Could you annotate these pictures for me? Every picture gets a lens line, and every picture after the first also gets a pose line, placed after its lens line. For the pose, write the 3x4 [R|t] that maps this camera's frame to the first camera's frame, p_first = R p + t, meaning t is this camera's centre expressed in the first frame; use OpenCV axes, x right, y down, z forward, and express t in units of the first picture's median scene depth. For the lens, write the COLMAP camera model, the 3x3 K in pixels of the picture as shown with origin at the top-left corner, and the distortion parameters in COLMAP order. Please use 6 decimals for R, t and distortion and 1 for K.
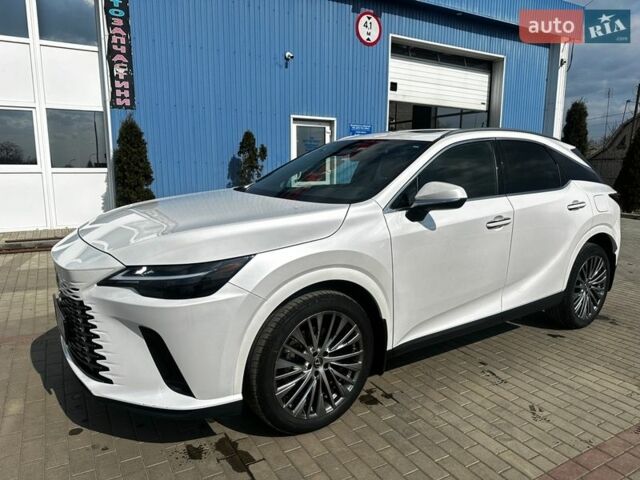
lens RADIAL K [[458.7, 0, 320.0], [0, 458.7, 240.0], [0, 0, 1]] dist [0.116186, -0.193146]
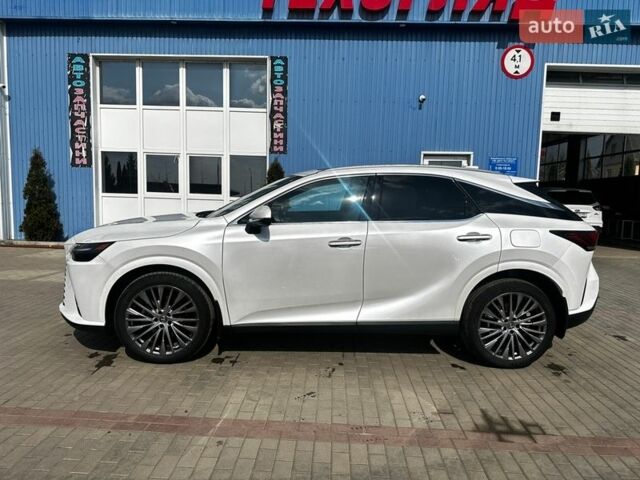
lens RADIAL K [[458.7, 0, 320.0], [0, 458.7, 240.0], [0, 0, 1]] dist [0.116186, -0.193146]
pose [[0.837333, 0.067129, -0.542556, 0.413722], [-0.106617, 0.993428, -0.041630, 0.004651], [0.536196, 0.092704, 0.838987, -0.012127]]
